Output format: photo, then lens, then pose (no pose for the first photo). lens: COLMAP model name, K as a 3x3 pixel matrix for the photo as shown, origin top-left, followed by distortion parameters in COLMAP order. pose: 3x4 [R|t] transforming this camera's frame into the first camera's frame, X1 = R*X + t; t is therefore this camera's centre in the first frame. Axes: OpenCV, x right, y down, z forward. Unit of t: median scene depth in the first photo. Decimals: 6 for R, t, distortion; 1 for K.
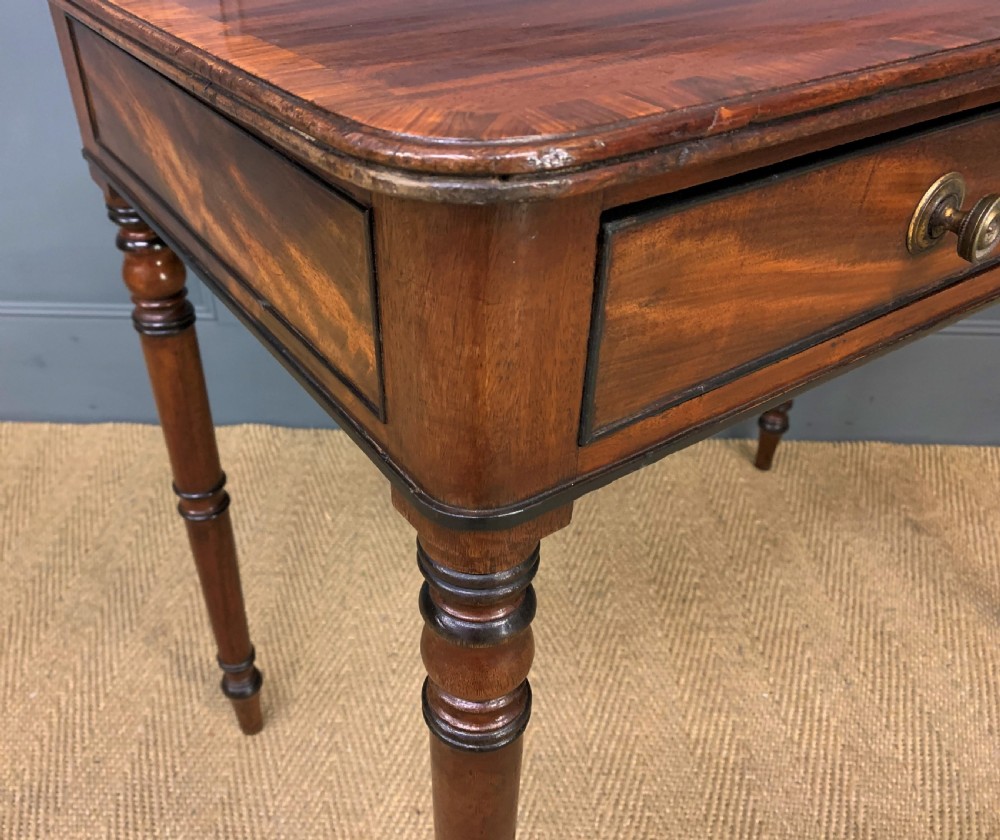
lens RADIAL K [[860.1, 0, 426.7], [0, 860.1, 423.4], [0, 0, 1]] dist [-0.001436, -0.000805]
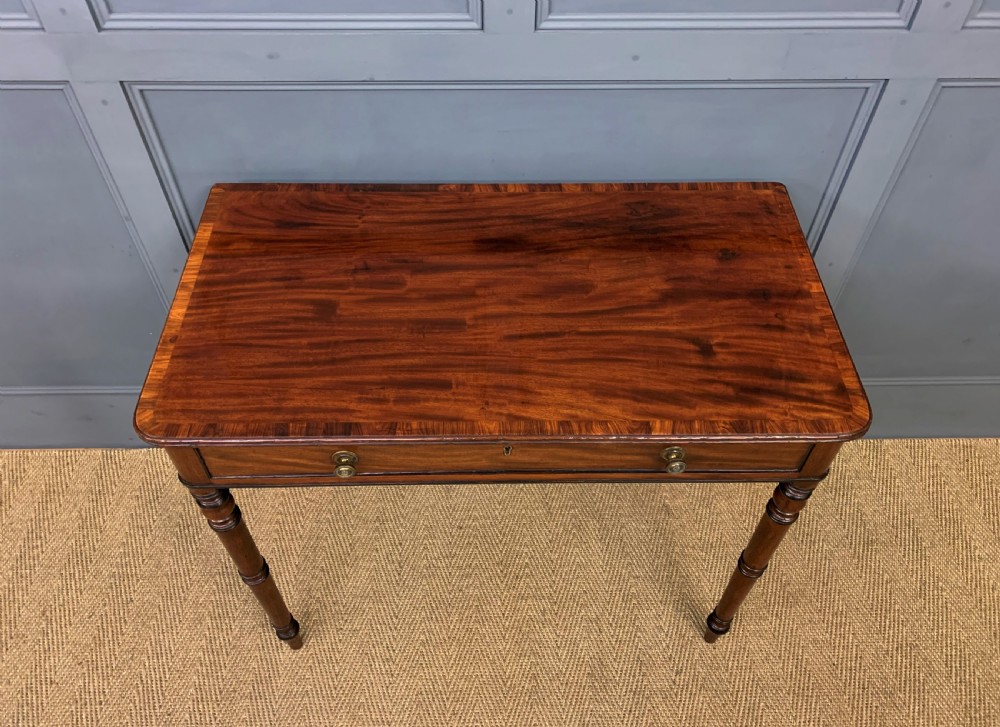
lens RADIAL K [[787.1, 0, 502.9], [0, 787.1, 372.0], [0, 0, 1]] dist [-0.007335, 0.018181]
pose [[0.996349, -0.049075, 0.069857, 0.204966], [0.029746, 0.966552, 0.254740, -0.630476], [-0.080022, -0.251732, 0.964483, -0.405439]]
